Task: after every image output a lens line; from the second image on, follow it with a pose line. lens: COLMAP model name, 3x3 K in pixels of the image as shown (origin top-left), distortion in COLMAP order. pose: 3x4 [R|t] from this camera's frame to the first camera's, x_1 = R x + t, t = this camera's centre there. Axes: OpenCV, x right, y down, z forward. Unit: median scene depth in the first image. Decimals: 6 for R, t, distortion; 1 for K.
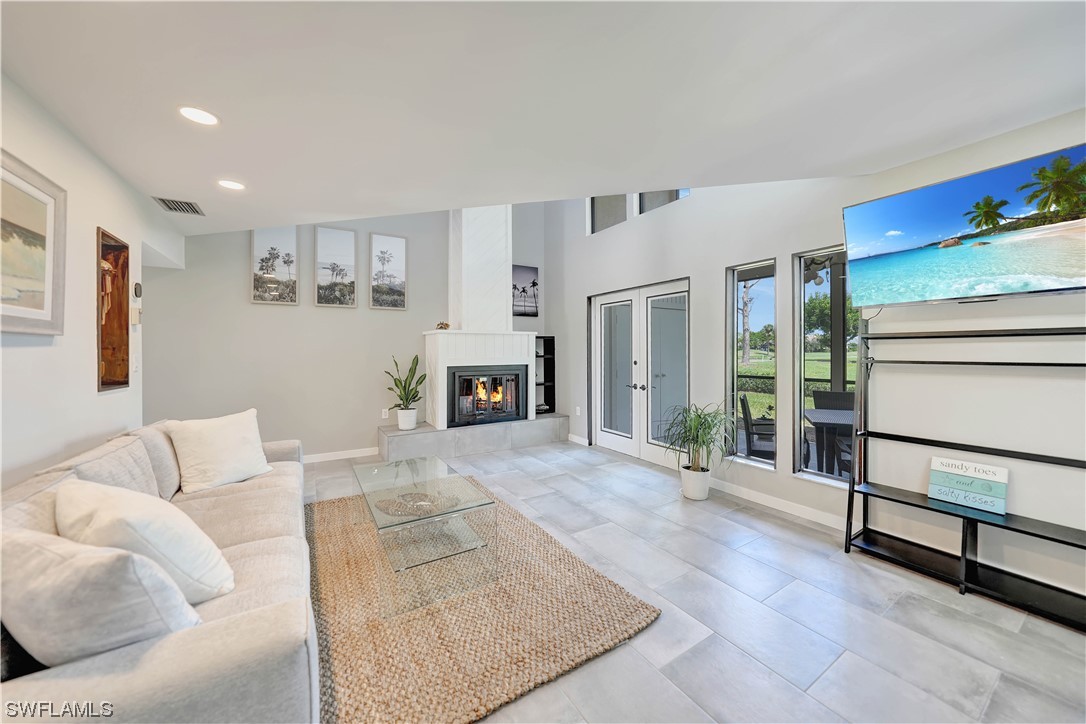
lens RADIAL K [[389.4, 0, 546.5], [0, 389.4, 343.5], [0, 0, 1]] dist [-0.027926, 0.005958]
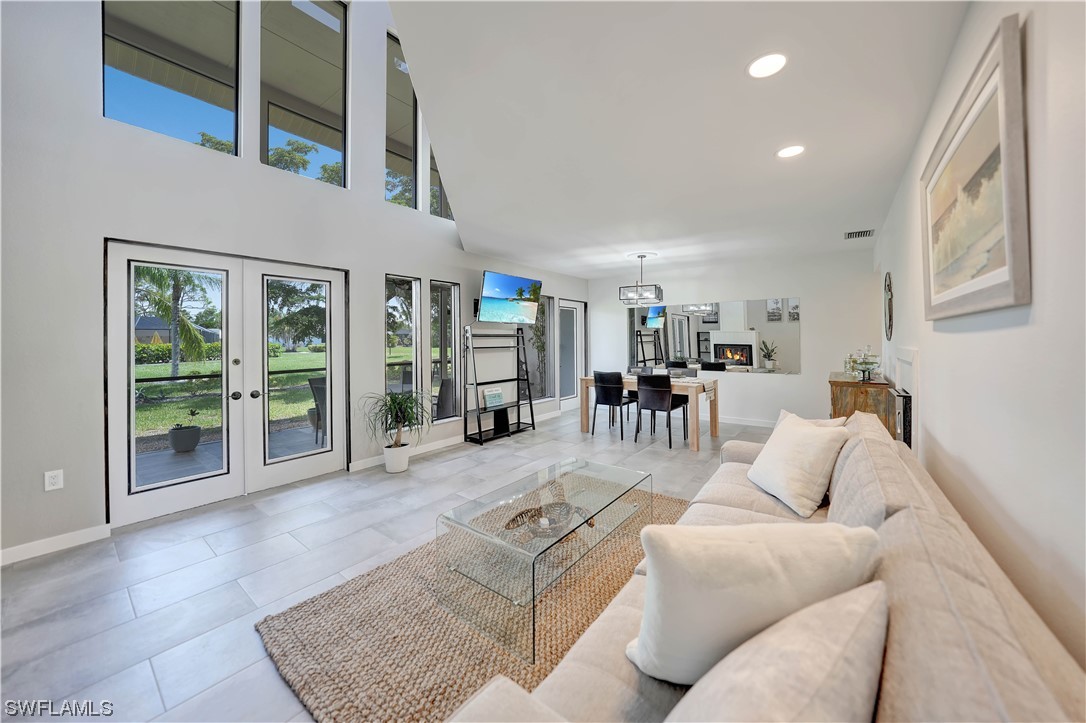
lens RADIAL K [[389.4, 0, 546.5], [0, 389.4, 343.0], [0, 0, 1]] dist [-0.027926, 0.005958]
pose [[-0.351584, -0.000450, 0.936156, -0.790135], [-0.005293, 0.999985, -0.001507, 0.016363], [-0.936141, -0.005485, -0.351581, 0.921799]]
